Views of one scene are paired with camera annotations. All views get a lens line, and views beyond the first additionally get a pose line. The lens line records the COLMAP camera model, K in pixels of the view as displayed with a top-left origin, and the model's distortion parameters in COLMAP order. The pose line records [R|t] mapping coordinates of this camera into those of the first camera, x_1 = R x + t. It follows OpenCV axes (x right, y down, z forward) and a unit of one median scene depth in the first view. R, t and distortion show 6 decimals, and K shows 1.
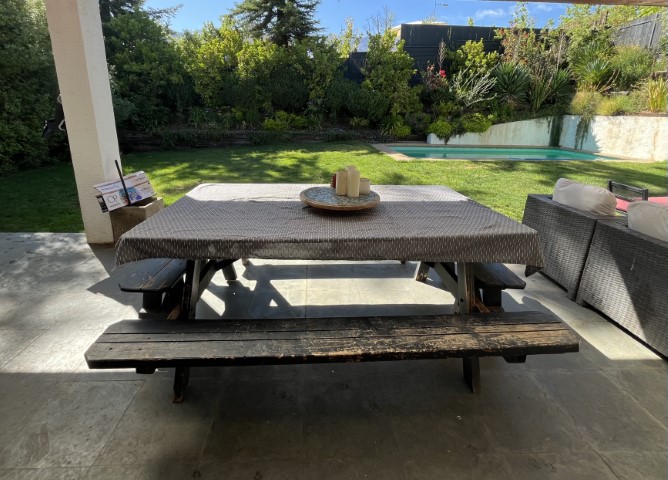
lens RADIAL K [[300.1, 0, 329.0], [0, 300.1, 189.1], [0, 0, 1]] dist [-0.003278, -0.000374]
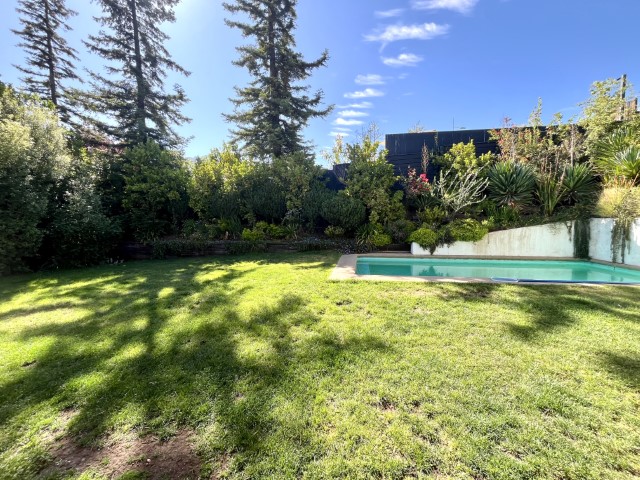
lens RADIAL K [[258.4, 0, 312.9], [0, 258.4, 243.6], [0, 0, 1]] dist [-0.001476, -0.000327]
pose [[0.979584, -0.004173, -0.200994, 0.202077], [-0.031048, 0.984649, -0.171762, -0.042350], [0.198625, 0.174496, 0.964417, 0.208721]]
